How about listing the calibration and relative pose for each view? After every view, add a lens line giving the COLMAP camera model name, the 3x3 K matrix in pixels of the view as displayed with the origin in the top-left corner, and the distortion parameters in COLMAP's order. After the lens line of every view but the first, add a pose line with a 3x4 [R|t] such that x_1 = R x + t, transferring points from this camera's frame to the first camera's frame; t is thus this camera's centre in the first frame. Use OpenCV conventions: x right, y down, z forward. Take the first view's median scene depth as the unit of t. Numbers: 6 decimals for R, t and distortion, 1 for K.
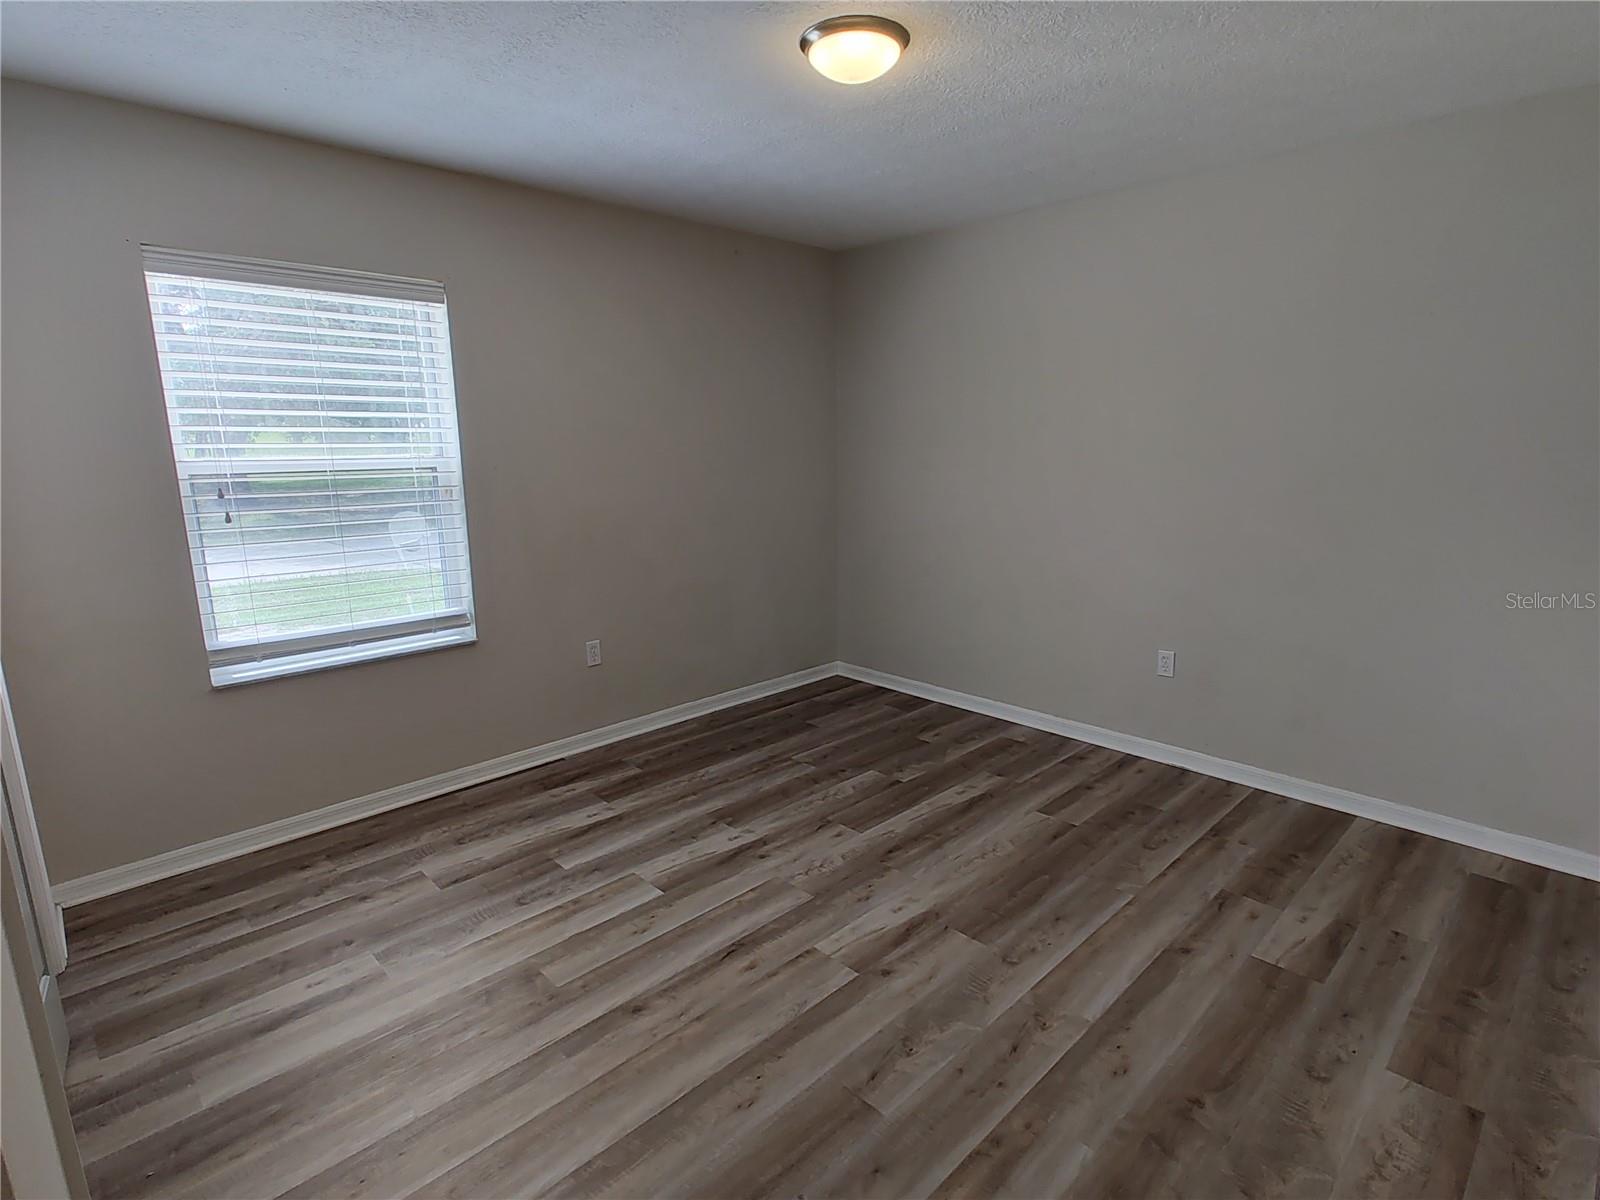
lens RADIAL K [[820.0, 0, 796.9], [0, 820.0, 606.6], [0, 0, 1]] dist [-0.006570, 0.010560]
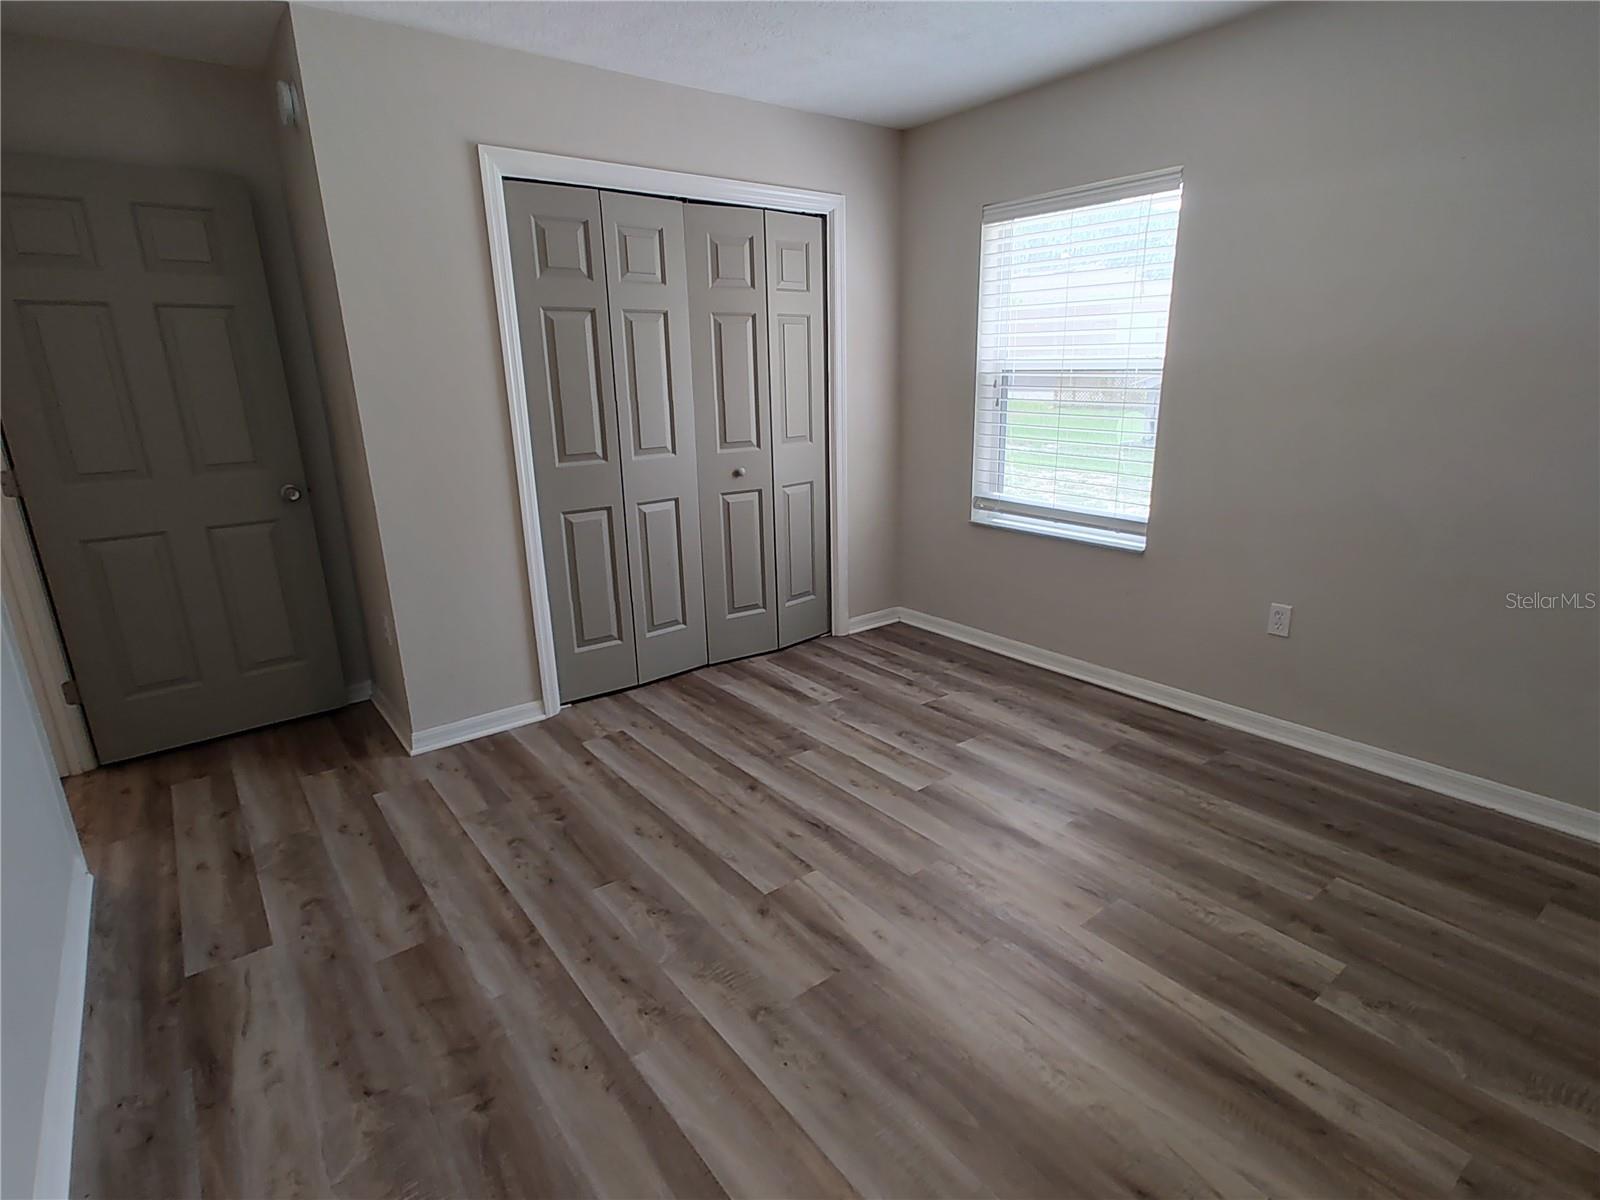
lens RADIAL K [[820.0, 0, 795.7], [0, 820.0, 601.2], [0, 0, 1]] dist [-0.006570, 0.010560]
pose [[-0.109926, 0.285794, -0.951965, 0.823892], [-0.181643, 0.935864, 0.301935, -0.169053], [0.977201, 0.206109, -0.050963, 0.914063]]
